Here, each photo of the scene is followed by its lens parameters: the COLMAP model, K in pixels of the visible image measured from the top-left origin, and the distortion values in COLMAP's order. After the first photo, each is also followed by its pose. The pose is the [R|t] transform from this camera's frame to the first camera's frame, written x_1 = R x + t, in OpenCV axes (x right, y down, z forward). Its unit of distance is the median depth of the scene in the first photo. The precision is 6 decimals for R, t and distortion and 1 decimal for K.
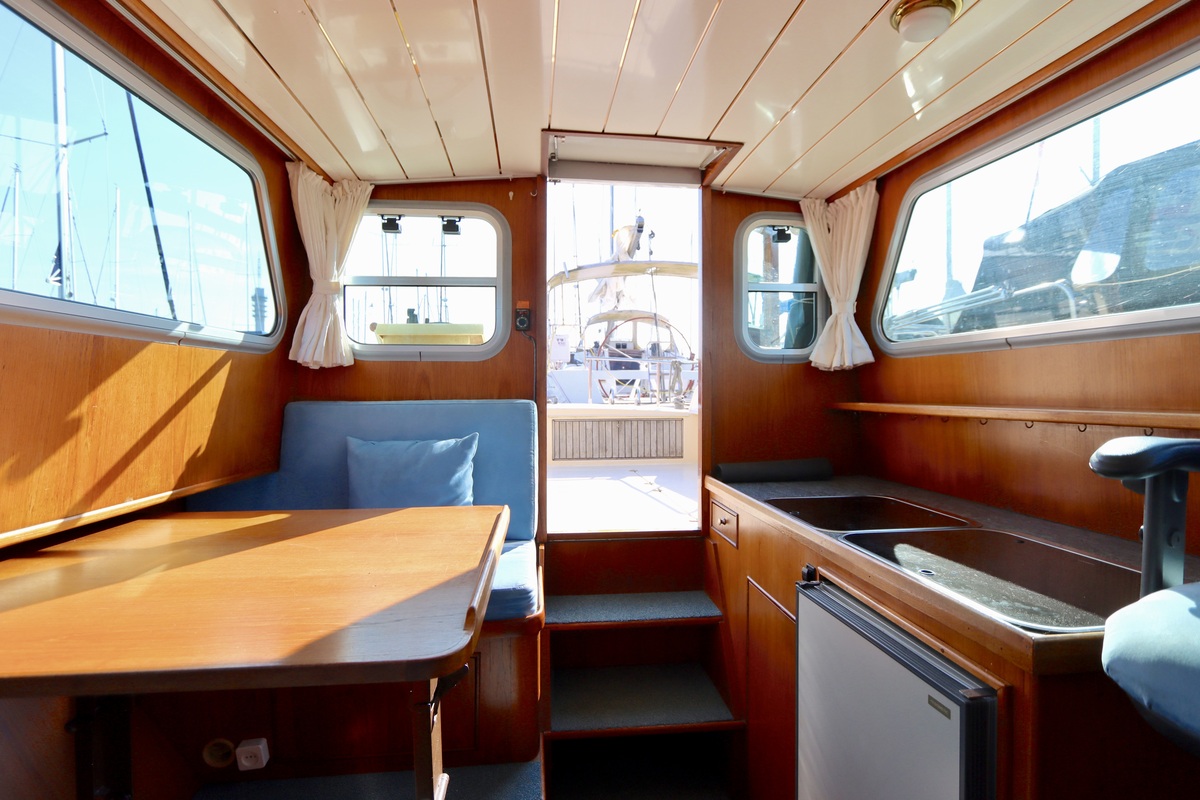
lens RADIAL K [[578.0, 0, 600.0], [0, 578.0, 400.0], [0, 0, 1]] dist [-0.024510, 0.000111]
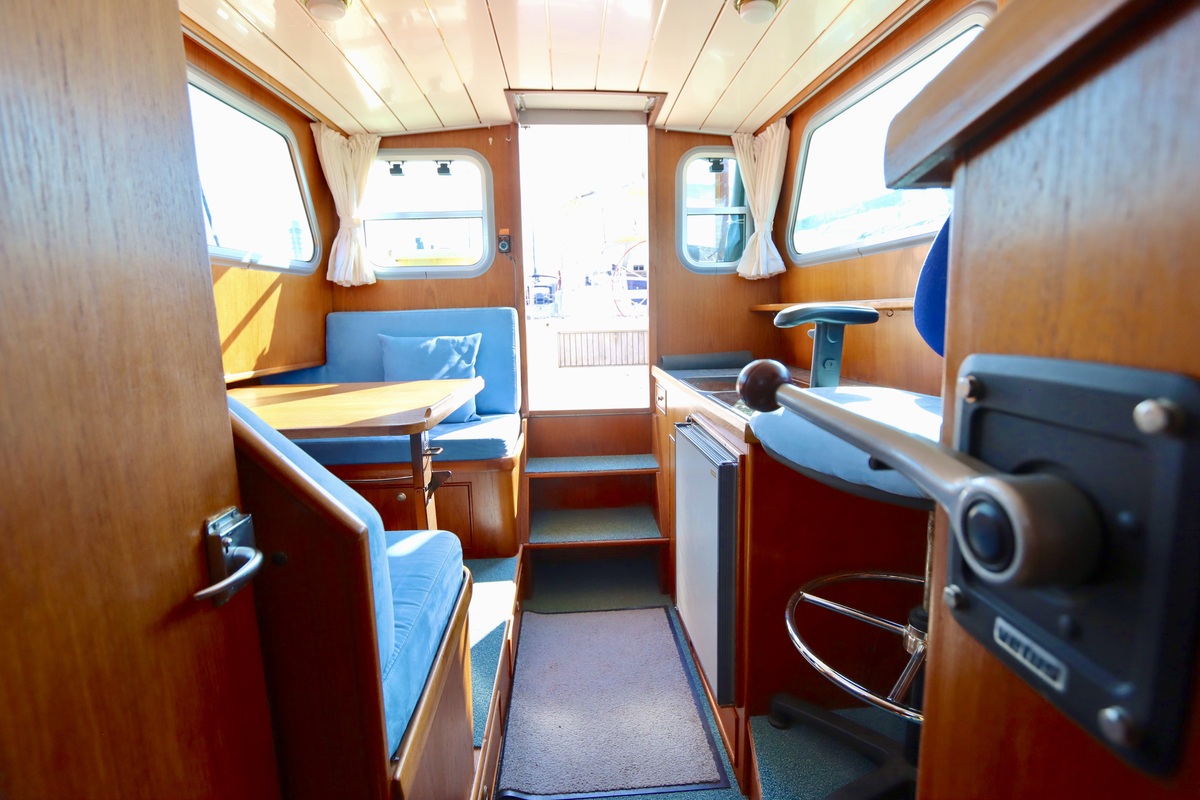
lens RADIAL K [[549.6, 0, 600.0], [0, 549.6, 400.0], [0, 0, 1]] dist [-0.018970, 0.000027]
pose [[0.998557, -0.011467, -0.052469, 0.137631], [0.018788, 0.989797, 0.141238, 0.034776], [0.050314, -0.142020, 0.988584, -0.231362]]
